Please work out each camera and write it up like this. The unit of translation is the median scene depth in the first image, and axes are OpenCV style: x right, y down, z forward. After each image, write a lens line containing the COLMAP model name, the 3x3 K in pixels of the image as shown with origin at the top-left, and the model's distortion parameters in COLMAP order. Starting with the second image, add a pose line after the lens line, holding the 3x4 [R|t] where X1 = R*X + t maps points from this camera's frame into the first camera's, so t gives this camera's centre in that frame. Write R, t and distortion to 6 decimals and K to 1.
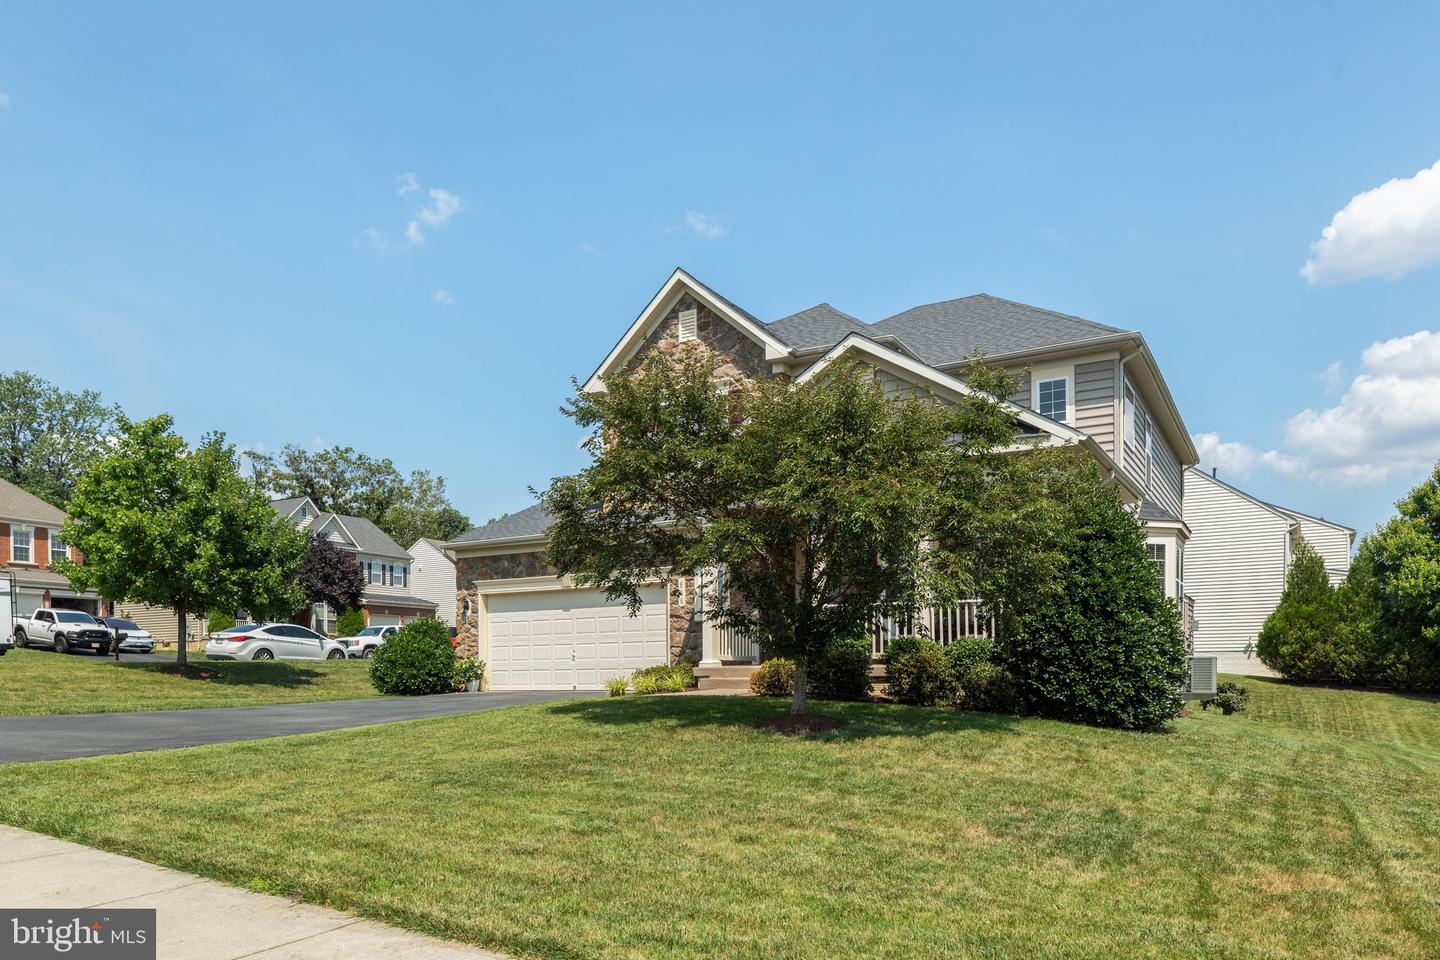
lens RADIAL K [[1013.5, 0, 724.3], [0, 1013.5, 518.9], [0, 0, 1]] dist [0.003965, 0.000059]
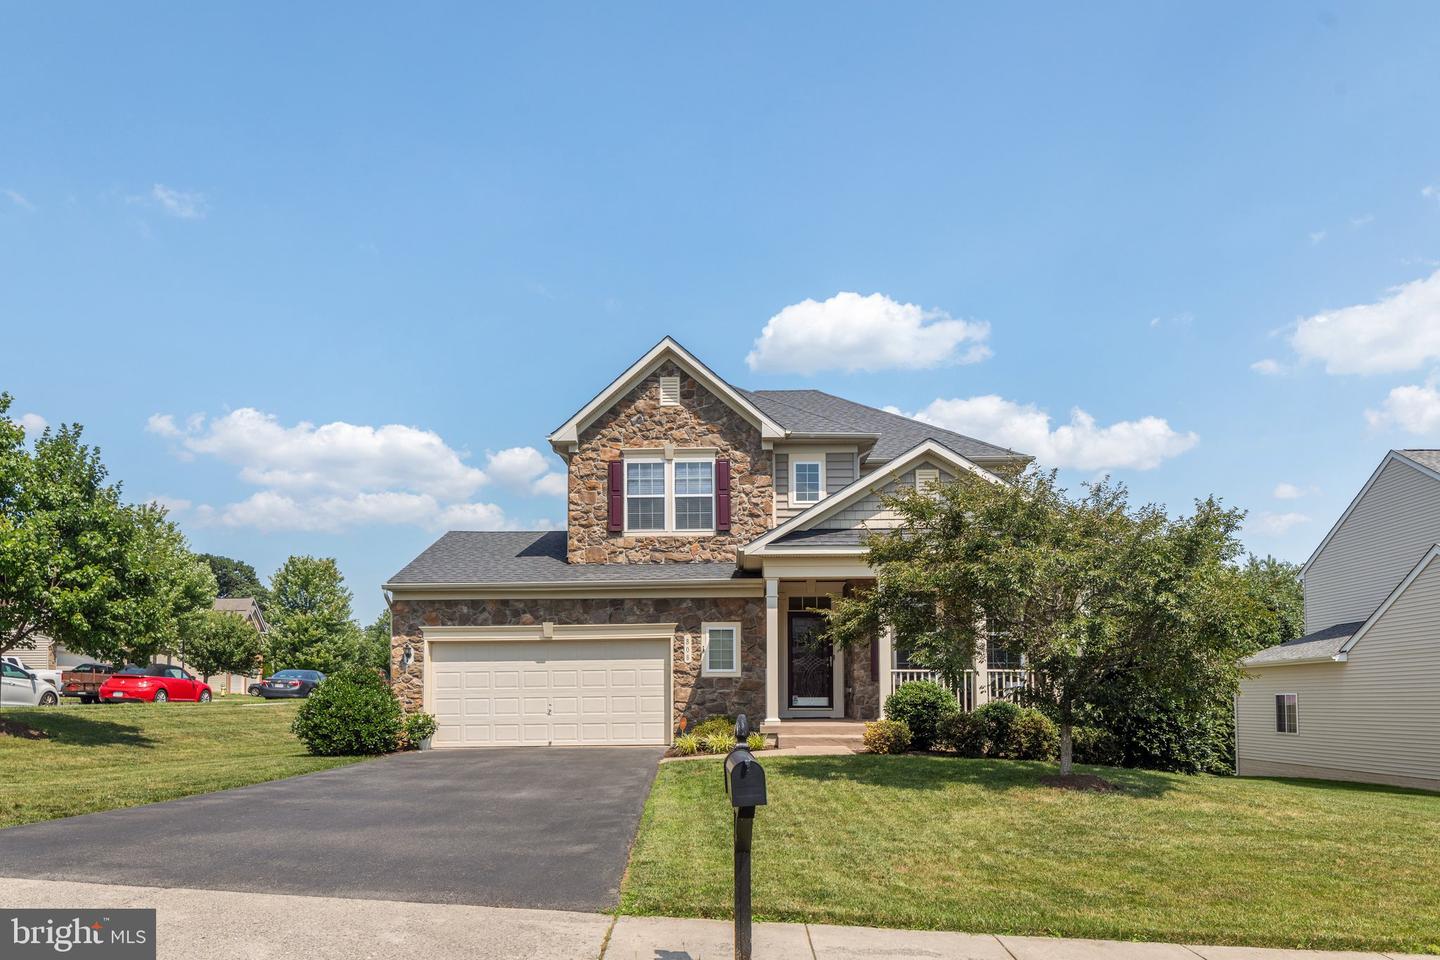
lens RADIAL K [[995.3, 0, 720.0], [0, 995.3, 480.0], [0, 0, 1]] dist [0.030621, -0.000003]
pose [[0.874012, 0.109231, 0.473468, -0.472060], [-0.073669, 0.992929, -0.093080, -0.006429], [-0.480287, 0.046473, 0.875879, 0.072938]]
